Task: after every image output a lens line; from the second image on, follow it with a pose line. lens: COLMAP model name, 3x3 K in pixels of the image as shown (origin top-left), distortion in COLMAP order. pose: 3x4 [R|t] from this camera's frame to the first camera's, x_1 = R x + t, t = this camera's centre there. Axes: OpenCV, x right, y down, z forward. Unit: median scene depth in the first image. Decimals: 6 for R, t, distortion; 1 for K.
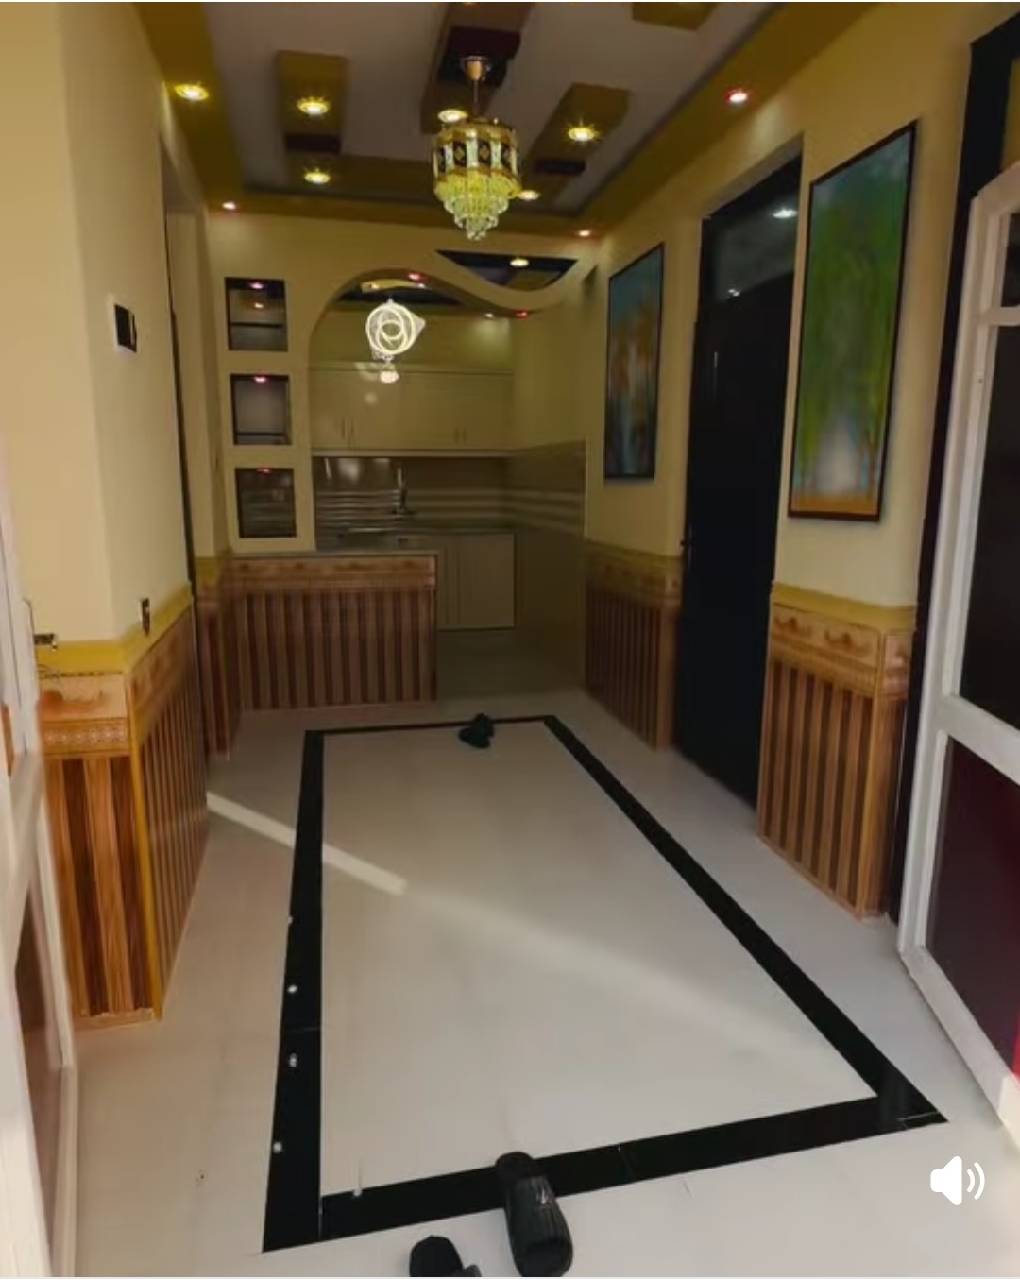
lens RADIAL K [[831.9, 0, 509.5], [0, 831.9, 638.4], [0, 0, 1]] dist [0.053754, -0.009919]
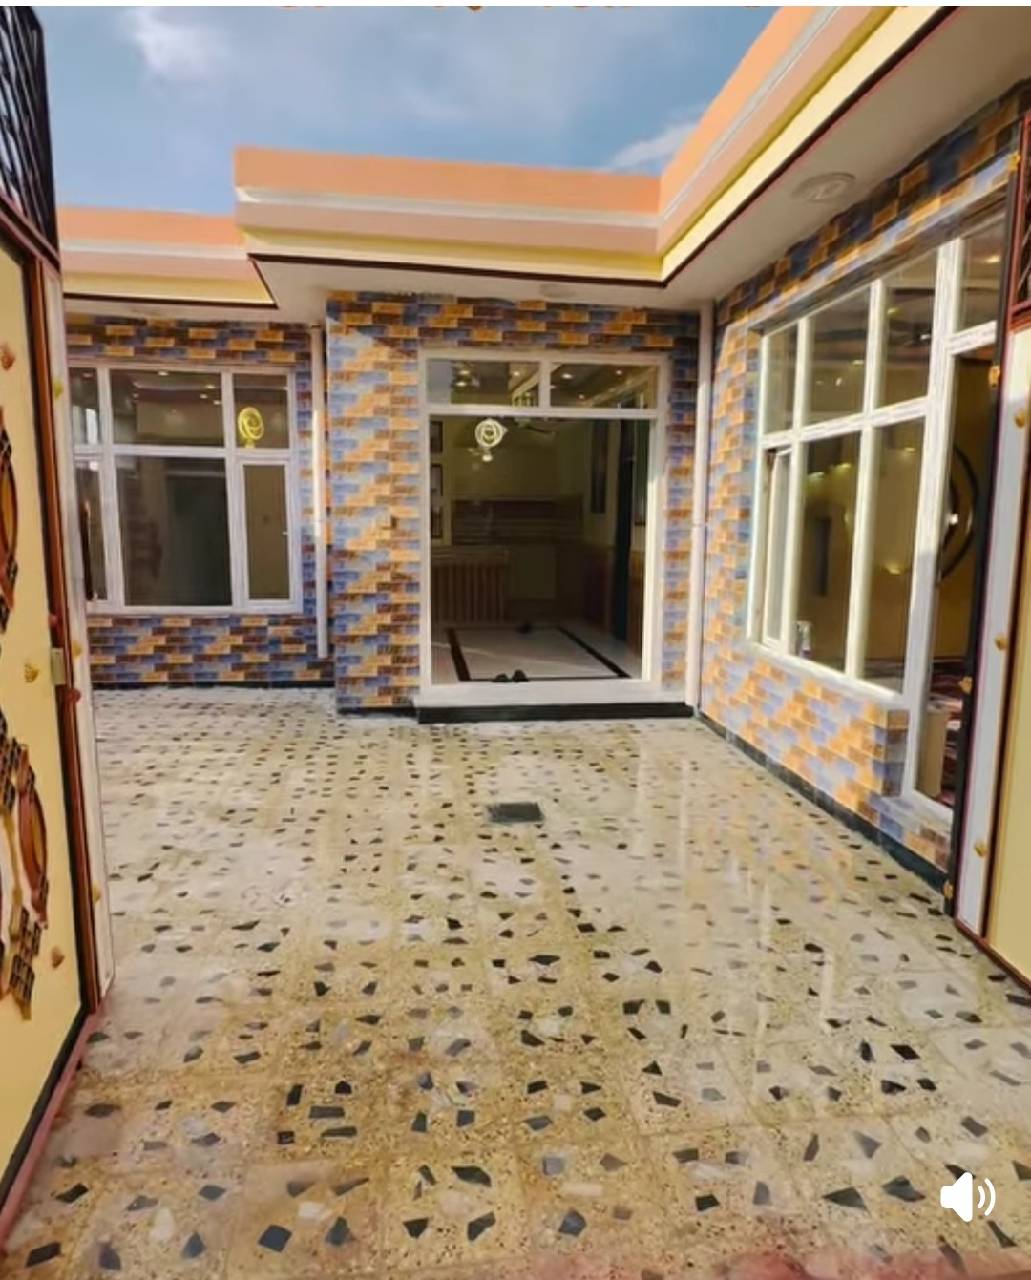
lens RADIAL K [[792.7, 0, 516.1], [0, 792.7, 640.6], [0, 0, 1]] dist [0.001747, 0.000053]
pose [[0.995635, 0.018621, -0.091460, 0.087469], [-0.021857, 0.999165, -0.034508, 0.150053], [0.090741, 0.036356, 0.995211, -0.724807]]
